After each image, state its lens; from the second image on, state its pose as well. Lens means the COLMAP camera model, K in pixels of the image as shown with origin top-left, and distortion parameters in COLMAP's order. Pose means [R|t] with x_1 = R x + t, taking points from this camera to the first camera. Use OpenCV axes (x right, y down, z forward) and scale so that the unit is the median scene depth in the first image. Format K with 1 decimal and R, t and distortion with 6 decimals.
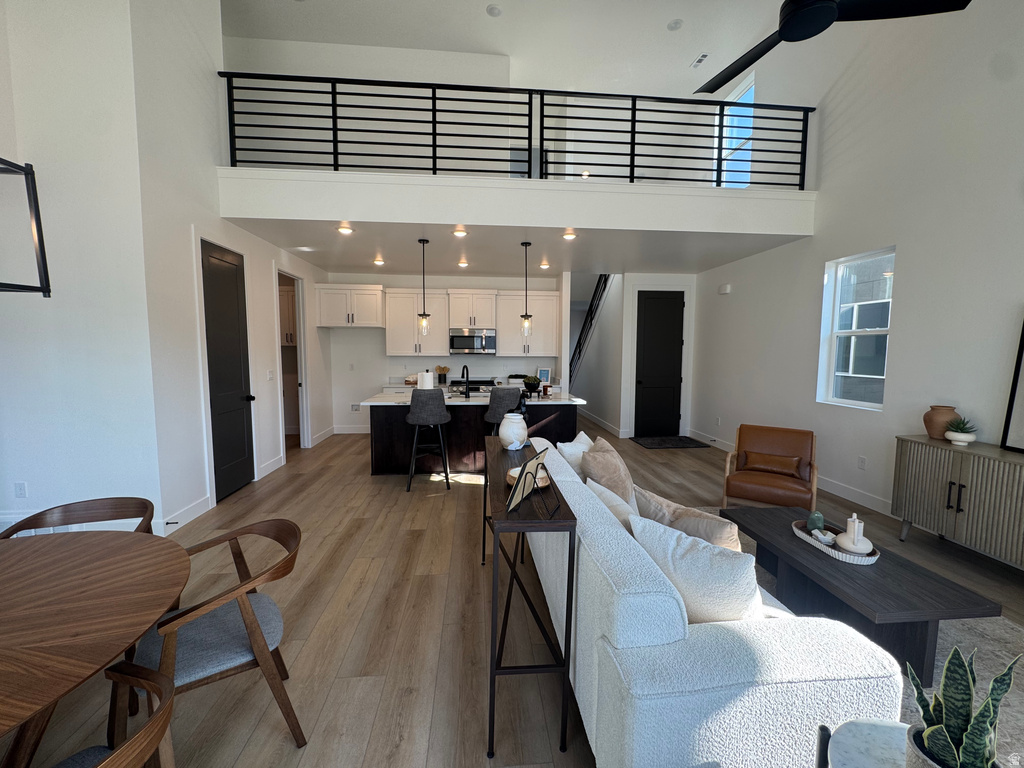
lens RADIAL K [[402.1, 0, 509.4], [0, 402.1, 384.3], [0, 0, 1]] dist [-0.010270, 0.000056]
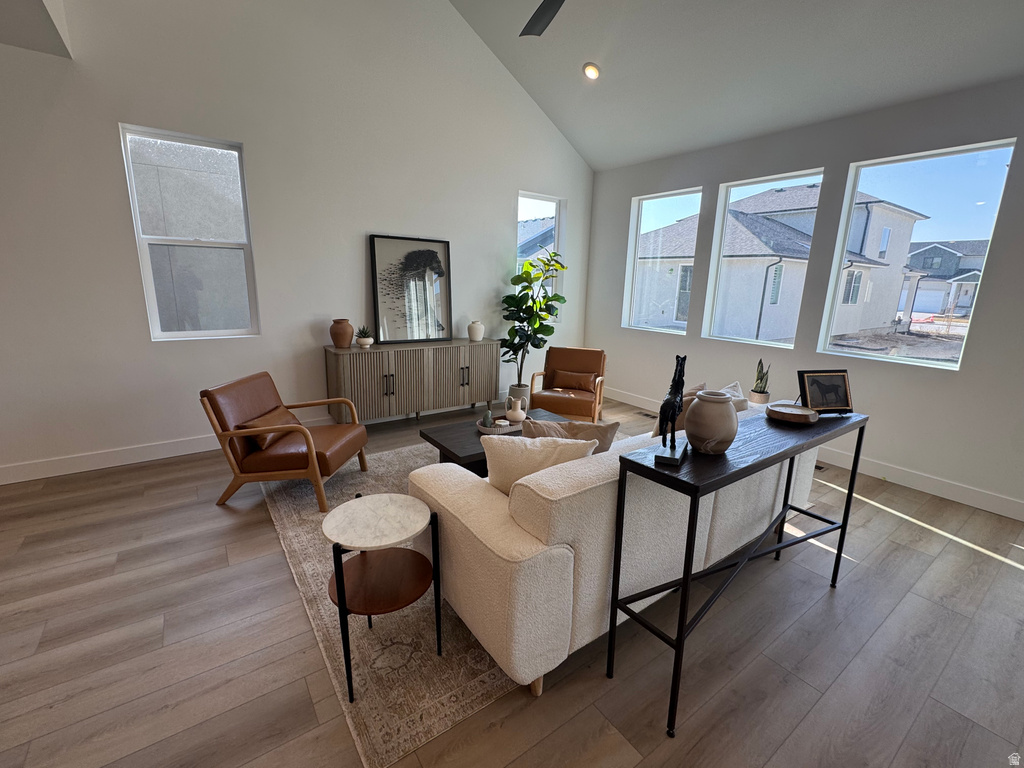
lens RADIAL K [[451.0, 0, 512.1], [0, 451.0, 380.1], [0, 0, 1]] dist [-0.001156, -0.000126]
pose [[-0.505875, -0.209587, 0.836758, -0.155827], [0.042301, 0.962840, 0.266741, -0.054451], [-0.861569, 0.170333, -0.478211, 0.631749]]
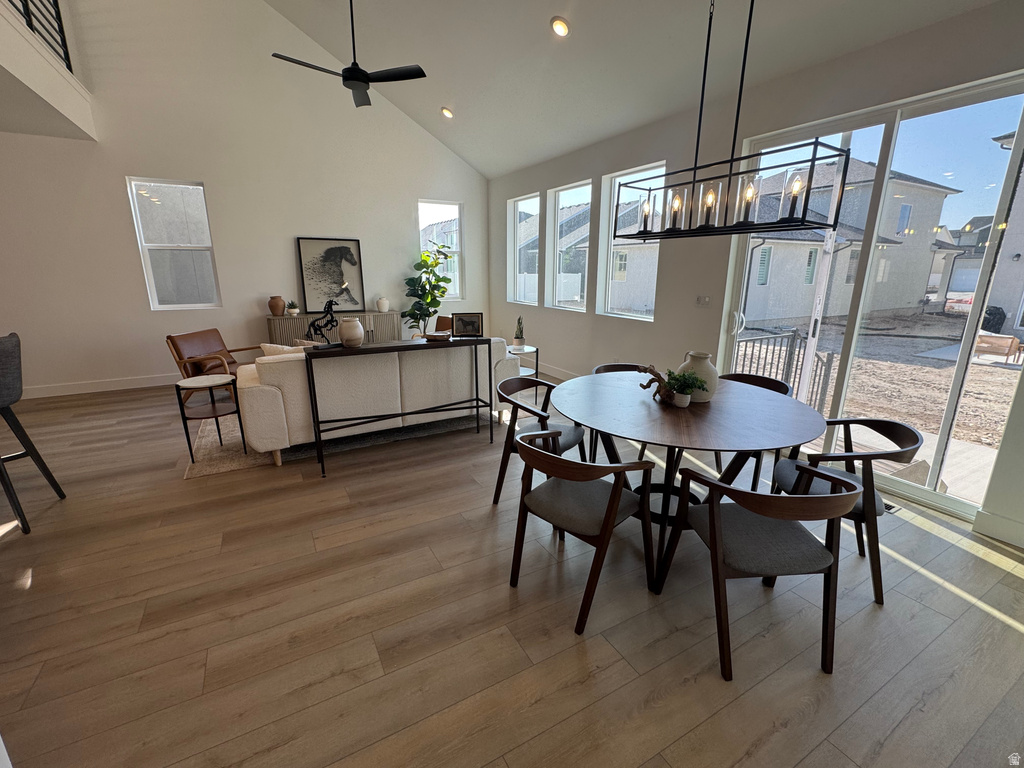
lens RADIAL K [[448.2, 0, 511.1], [0, 448.2, 381.9], [0, 0, 1]] dist [-0.000639, -0.000231]
pose [[-0.407200, -0.235546, 0.882443, -0.571779], [0.071144, 0.955057, 0.287758, -0.039653], [-0.910564, 0.179956, -0.372141, 0.442135]]
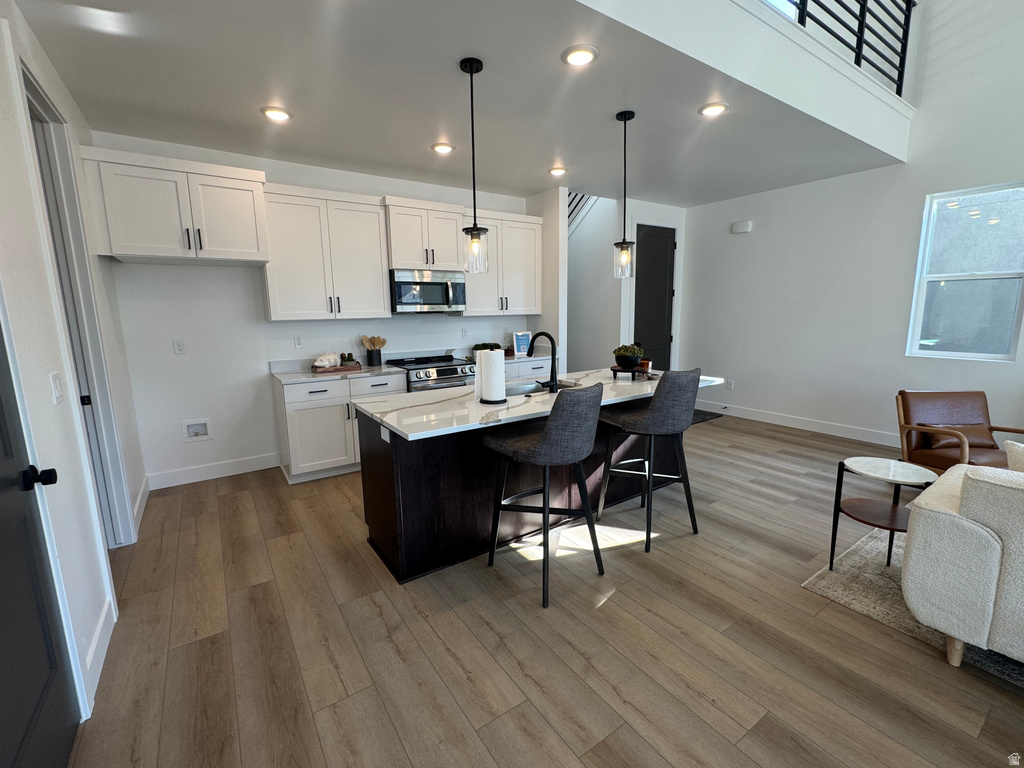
lens RADIAL K [[448.2, 0, 511.1], [0, 448.2, 381.9], [0, 0, 1]] dist [-0.000639, -0.000231]
pose [[0.873011, -0.096783, 0.478001, -0.364717], [0.059071, 0.993879, 0.093351, -0.033330], [-0.484110, -0.053261, 0.873384, 0.407839]]
